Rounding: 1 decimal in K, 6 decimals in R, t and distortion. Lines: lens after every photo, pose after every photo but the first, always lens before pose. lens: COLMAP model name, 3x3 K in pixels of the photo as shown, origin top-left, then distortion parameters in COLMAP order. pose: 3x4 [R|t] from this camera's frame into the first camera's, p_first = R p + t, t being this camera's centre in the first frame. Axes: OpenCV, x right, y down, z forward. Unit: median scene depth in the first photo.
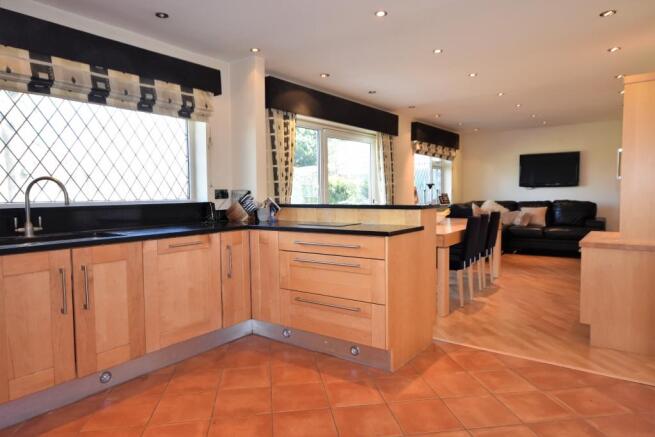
lens RADIAL K [[413.6, 0, 327.5], [0, 413.6, 218.5], [0, 0, 1]] dist [-0.005242, -0.000224]
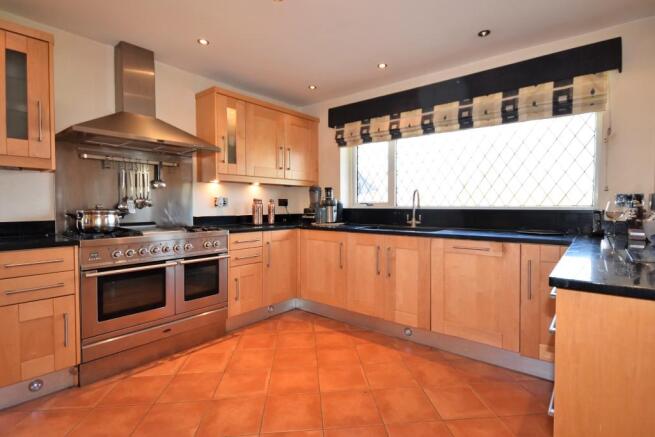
lens RADIAL K [[318.4, 0, 328.3], [0, 318.4, 207.4], [0, 0, 1]] dist [0.000007, -0.000536]
pose [[-0.053314, 0.029581, -0.998140, 0.507883], [-0.048756, 0.998292, 0.032190, -0.053459], [0.997387, 0.050382, -0.051781, 0.720501]]
